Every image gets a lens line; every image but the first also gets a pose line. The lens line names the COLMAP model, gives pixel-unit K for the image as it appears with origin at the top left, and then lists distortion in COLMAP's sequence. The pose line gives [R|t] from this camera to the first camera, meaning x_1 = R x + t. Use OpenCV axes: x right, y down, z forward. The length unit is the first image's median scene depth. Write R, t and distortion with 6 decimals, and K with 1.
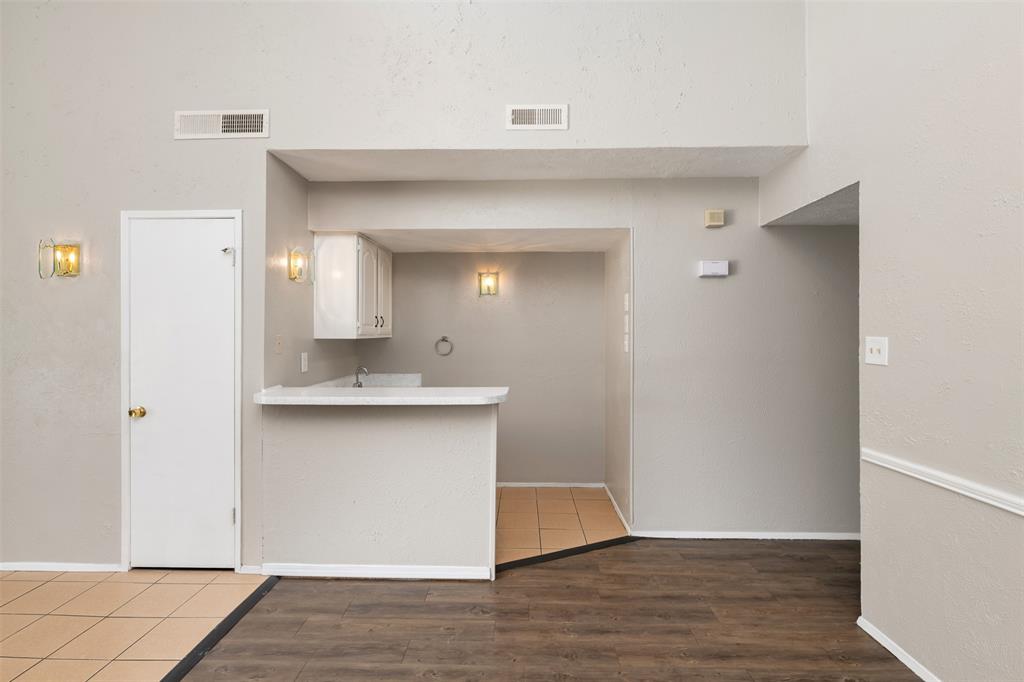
lens RADIAL K [[475.0, 0, 509.6], [0, 475.0, 333.8], [0, 0, 1]] dist [-0.000833, -0.000291]
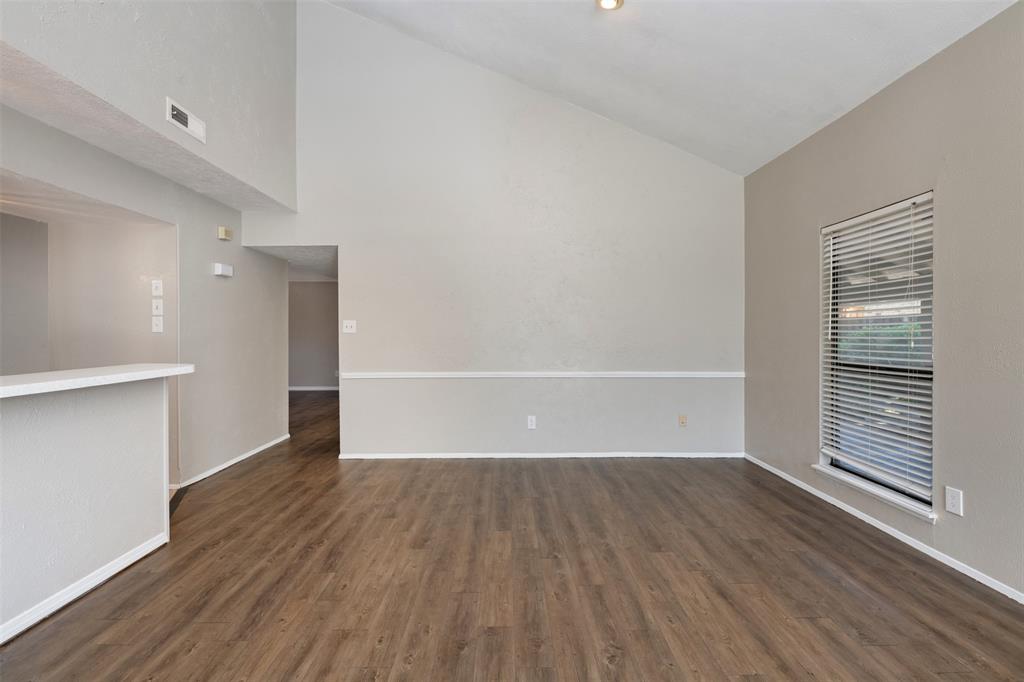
lens RADIAL K [[456.7, 0, 512.7], [0, 456.7, 333.1], [0, 0, 1]] dist [0.000163, 0.000142]
pose [[-0.047737, 0.001691, 0.998859, -1.205770], [0.004206, 0.999990, -0.001492, 0.062446], [-0.998851, 0.004130, -0.047743, 0.305259]]
